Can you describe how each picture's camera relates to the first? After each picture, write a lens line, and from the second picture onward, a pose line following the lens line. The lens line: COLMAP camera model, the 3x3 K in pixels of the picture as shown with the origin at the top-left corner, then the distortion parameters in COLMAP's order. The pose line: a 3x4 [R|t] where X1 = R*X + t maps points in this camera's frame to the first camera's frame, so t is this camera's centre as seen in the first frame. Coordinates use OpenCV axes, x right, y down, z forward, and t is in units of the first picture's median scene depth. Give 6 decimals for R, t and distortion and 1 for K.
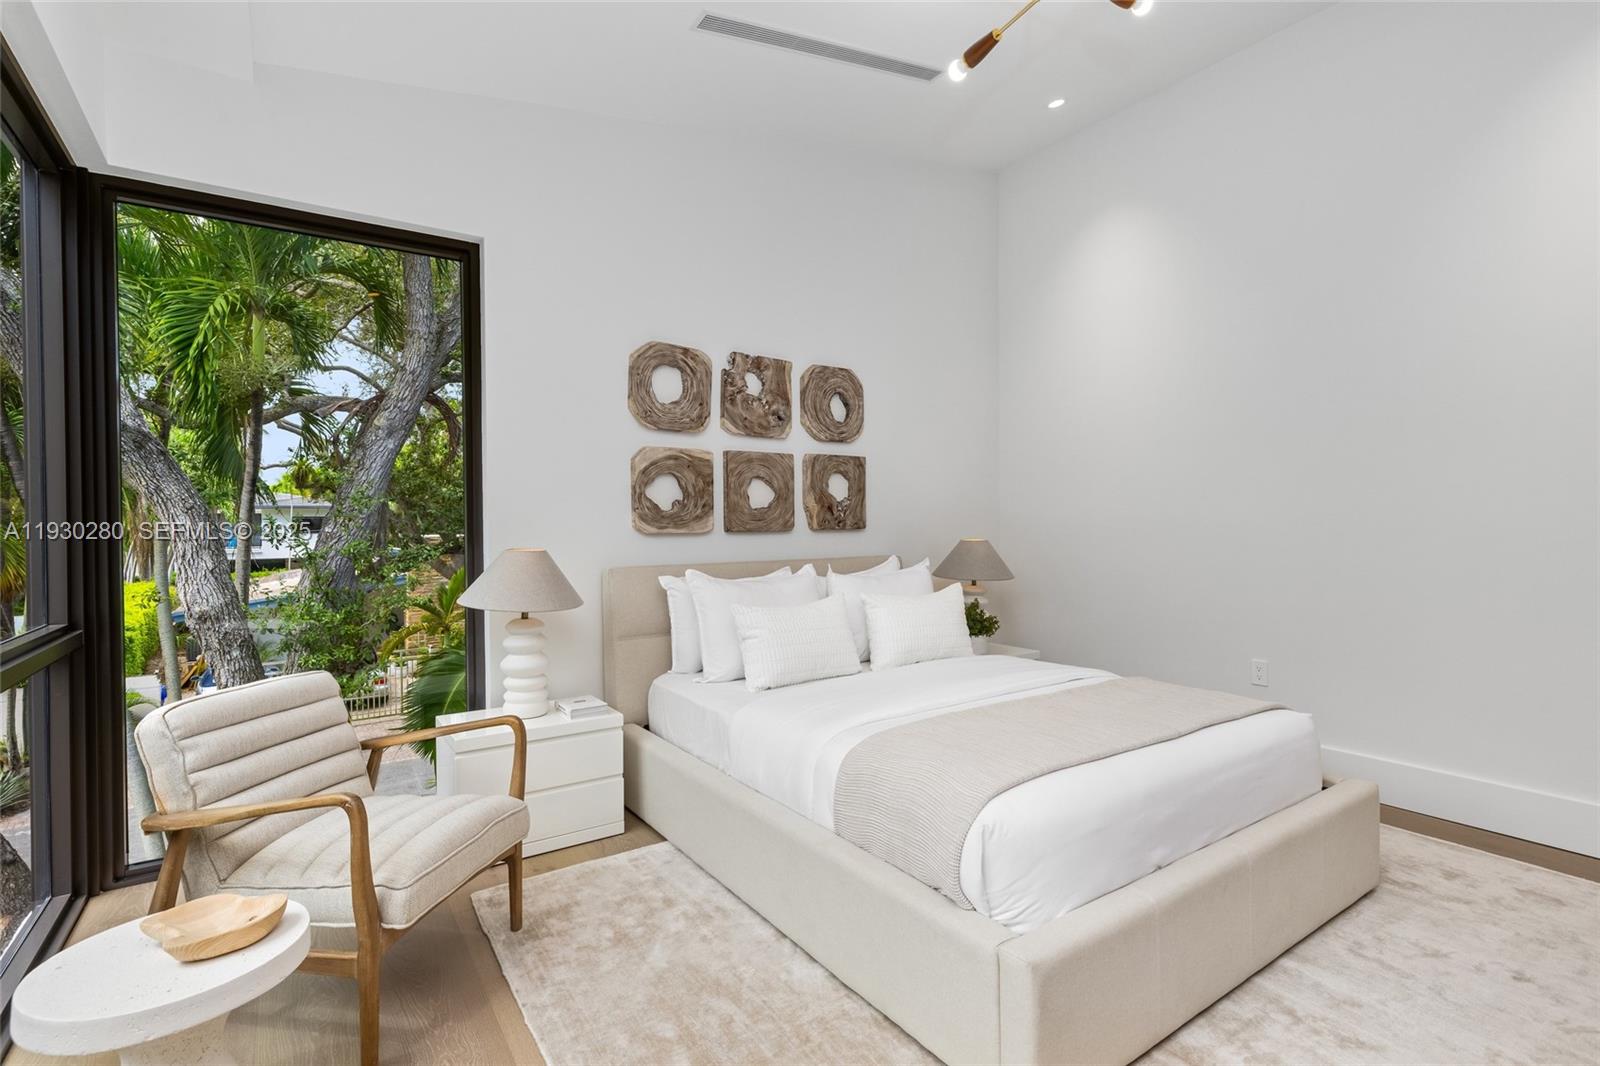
lens RADIAL K [[744.7, 0, 792.9], [0, 744.7, 526.1], [0, 0, 1]] dist [0.000669, -0.000055]
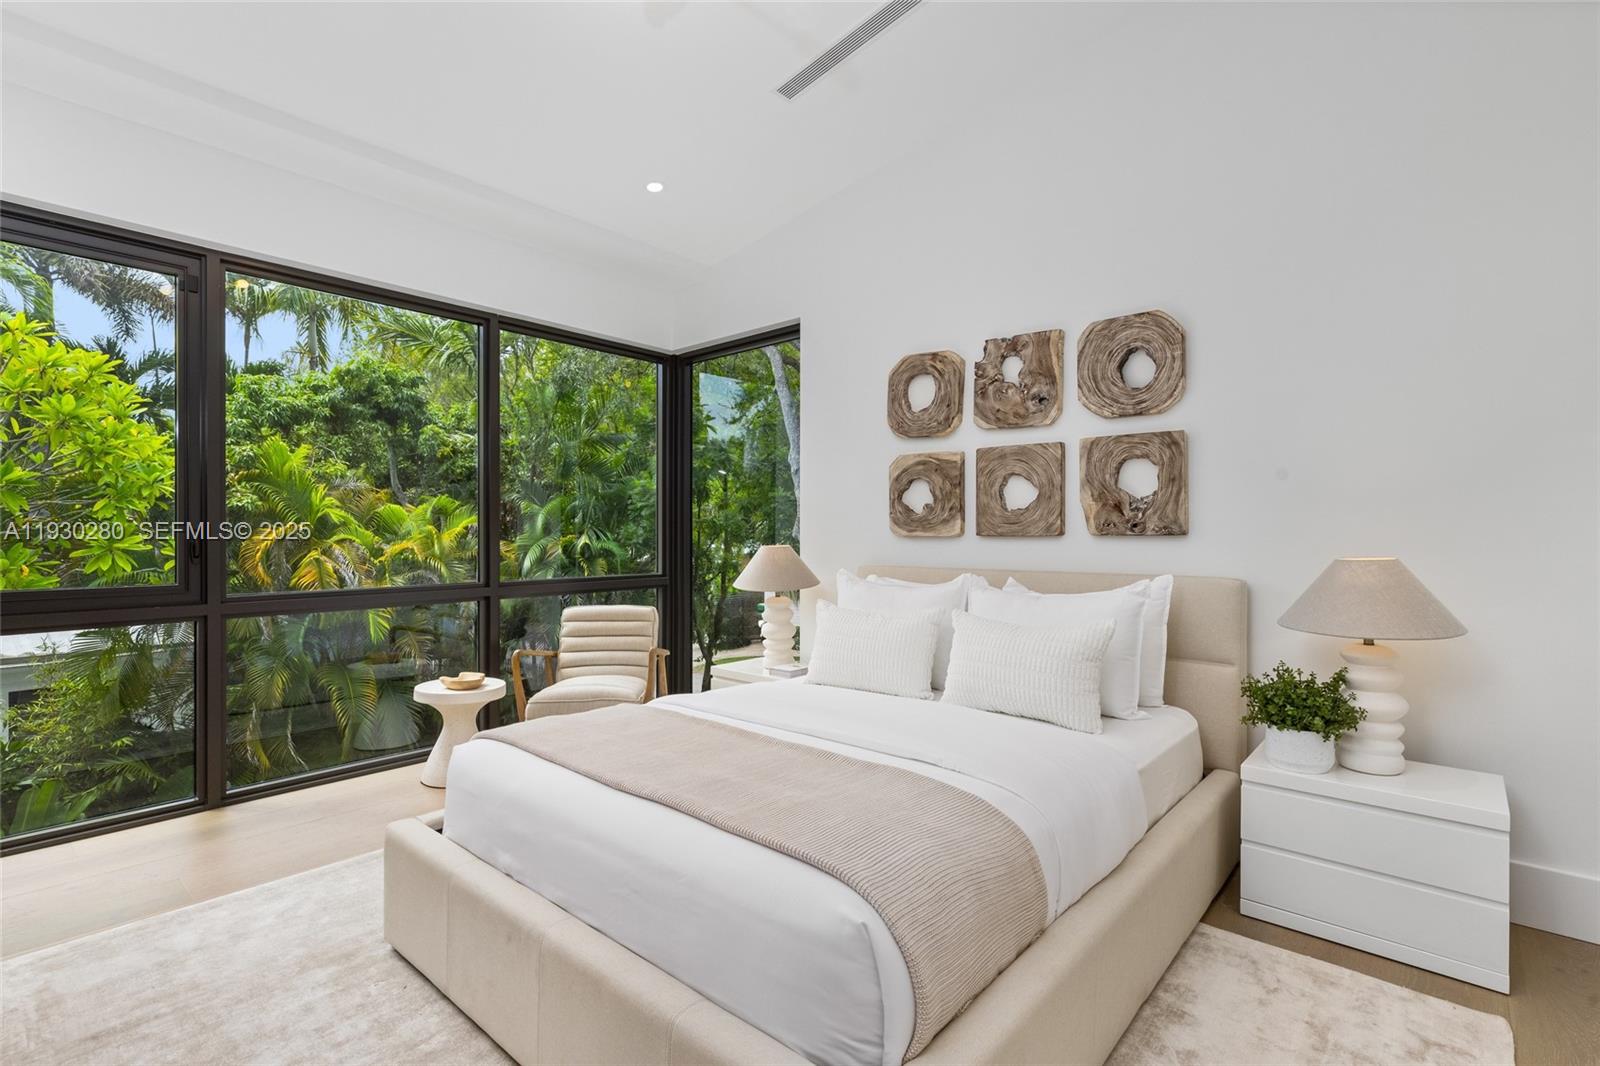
lens RADIAL K [[744.7, 0, 793.2], [0, 744.7, 537.5], [0, 0, 1]] dist [0.000669, -0.000055]
pose [[0.241948, 0.014146, -0.970186, 0.754973], [-0.007035, 0.999893, 0.012825, -0.000513], [0.970264, 0.003722, 0.242022, 0.544104]]
